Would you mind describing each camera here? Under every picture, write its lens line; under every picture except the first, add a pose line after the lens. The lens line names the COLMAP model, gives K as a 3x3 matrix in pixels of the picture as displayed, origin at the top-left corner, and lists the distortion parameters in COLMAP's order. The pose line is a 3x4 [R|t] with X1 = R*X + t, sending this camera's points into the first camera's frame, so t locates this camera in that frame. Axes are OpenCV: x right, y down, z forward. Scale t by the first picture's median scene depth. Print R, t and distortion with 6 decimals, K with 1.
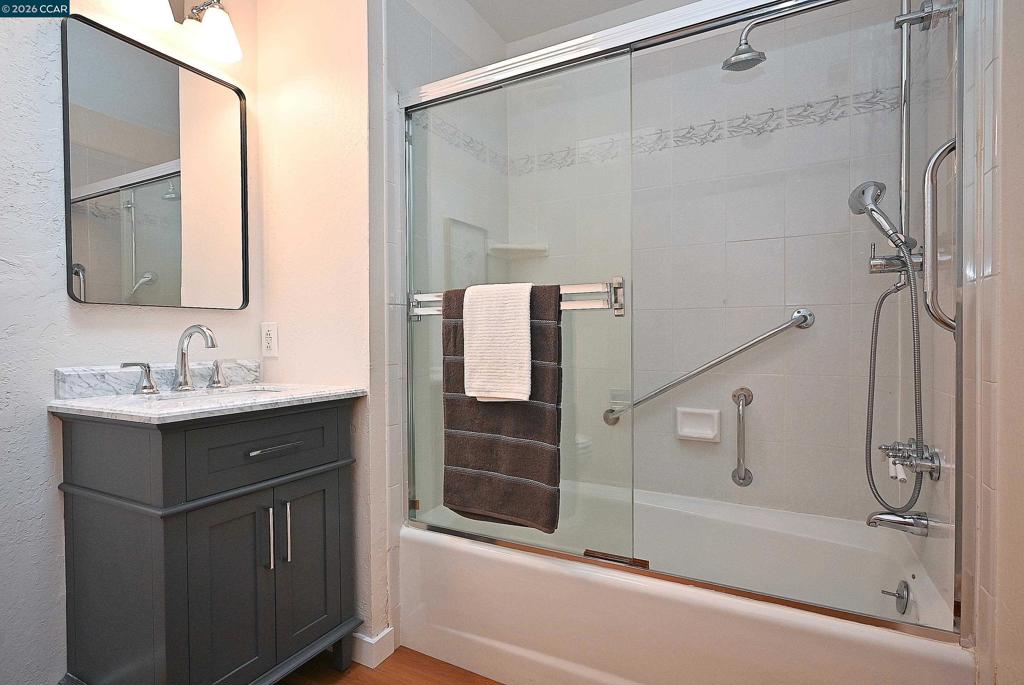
lens RADIAL K [[504.4, 0, 510.8], [0, 504.4, 343.6], [0, 0, 1]] dist [-0.004279, 0.000328]
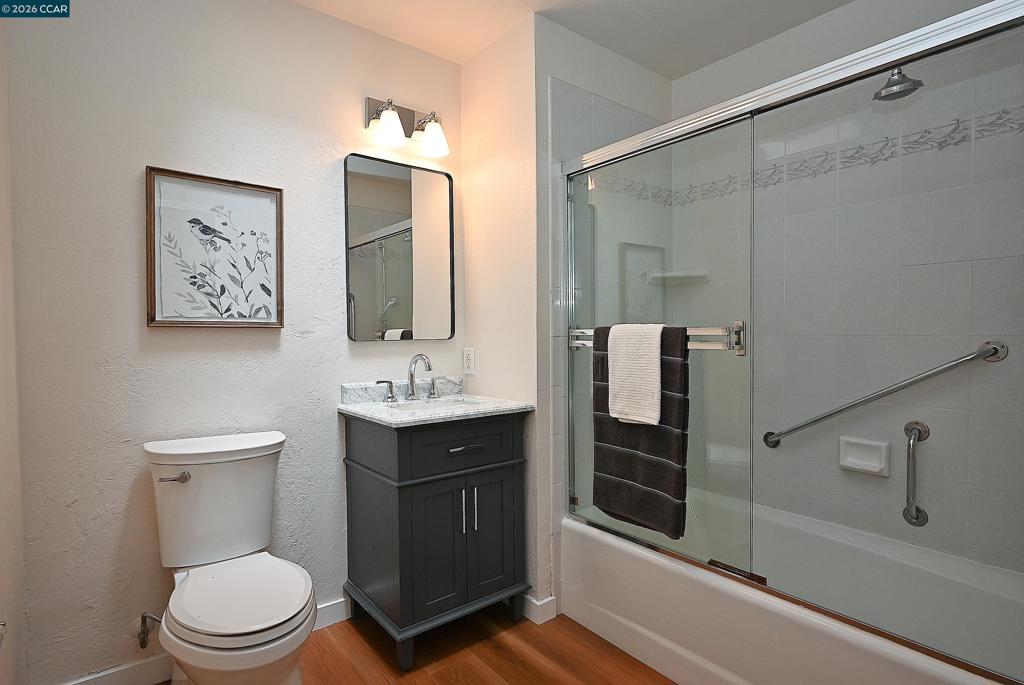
lens RADIAL K [[511.1, 0, 508.6], [0, 511.1, 344.5], [0, 0, 1]] dist [-0.002416, -0.000286]
pose [[0.919042, 0.007147, -0.394095, 0.165693], [-0.002814, 0.999929, 0.011570, -0.079648], [0.394150, -0.009524, 0.918997, -0.214064]]
